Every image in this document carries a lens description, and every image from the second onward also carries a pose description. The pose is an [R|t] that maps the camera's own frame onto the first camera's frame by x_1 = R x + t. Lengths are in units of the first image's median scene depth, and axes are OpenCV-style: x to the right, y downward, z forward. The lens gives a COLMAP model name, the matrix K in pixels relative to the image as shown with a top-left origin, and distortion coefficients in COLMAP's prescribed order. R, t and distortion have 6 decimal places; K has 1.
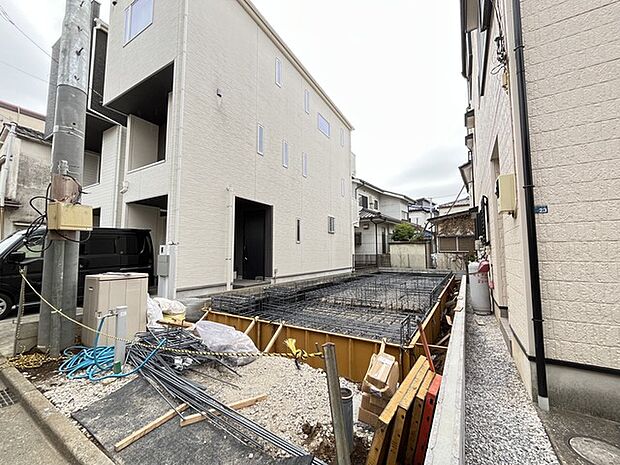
lens RADIAL K [[253.9, 0, 307.9], [0, 253.9, 232.7], [0, 0, 1]] dist [-0.003846, 0.000537]
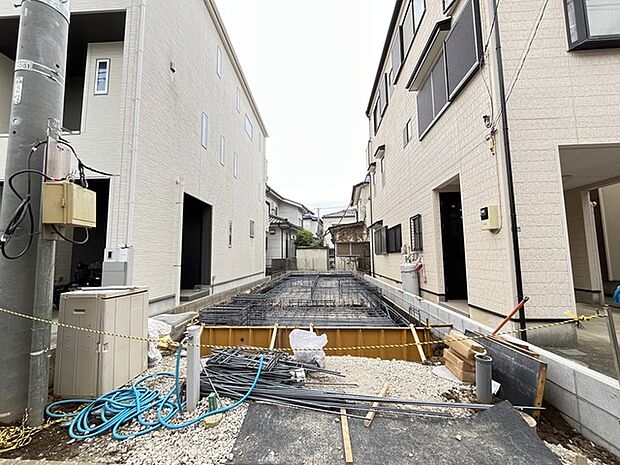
lens RADIAL K [[253.9, 0, 308.1], [0, 253.9, 232.7], [0, 0, 1]] dist [-0.003846, 0.000537]
pose [[0.882855, 0.036682, 0.468211, -0.261167], [-0.028521, 0.999293, -0.024510, 0.002528], [-0.468778, 0.008285, 0.883277, 0.043132]]
